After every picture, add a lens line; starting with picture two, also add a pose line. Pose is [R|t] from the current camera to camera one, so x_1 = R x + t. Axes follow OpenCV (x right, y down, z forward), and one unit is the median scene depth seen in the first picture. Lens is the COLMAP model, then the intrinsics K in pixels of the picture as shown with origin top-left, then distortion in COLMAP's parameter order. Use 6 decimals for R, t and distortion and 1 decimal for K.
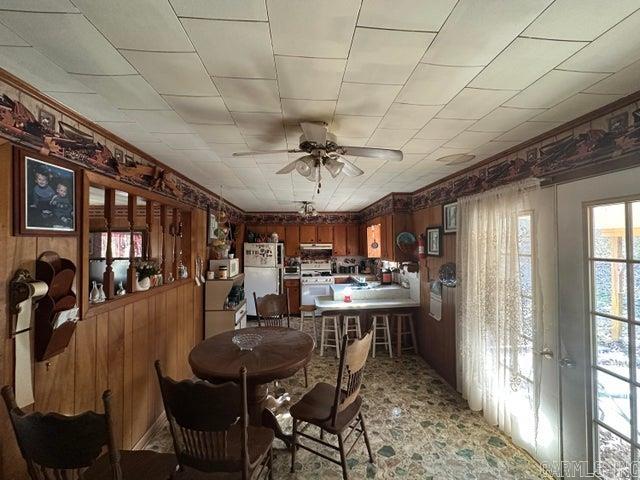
lens RADIAL K [[254.4, 0, 320.6], [0, 254.4, 240.1], [0, 0, 1]] dist [-0.000601, 0.000011]
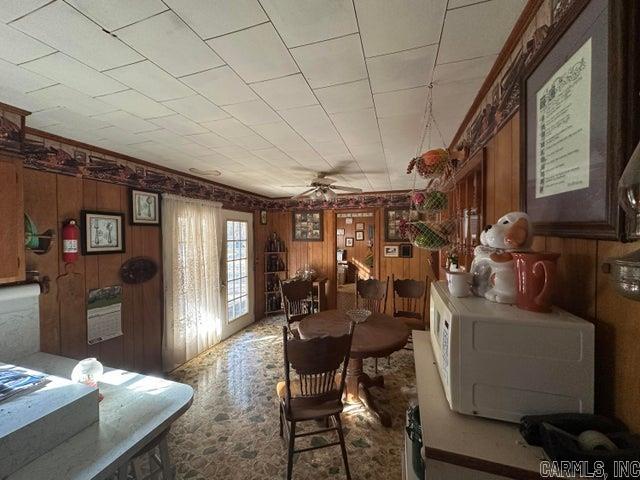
lens RADIAL K [[254.4, 0, 319.6], [0, 254.4, 239.4], [0, 0, 1]] dist [-0.000601, 0.000011]
pose [[-0.927443, 0.006142, 0.373913, -0.544085], [0.008783, 0.999947, 0.005359, 0.037188], [-0.373860, 0.008254, -0.927448, 2.089031]]
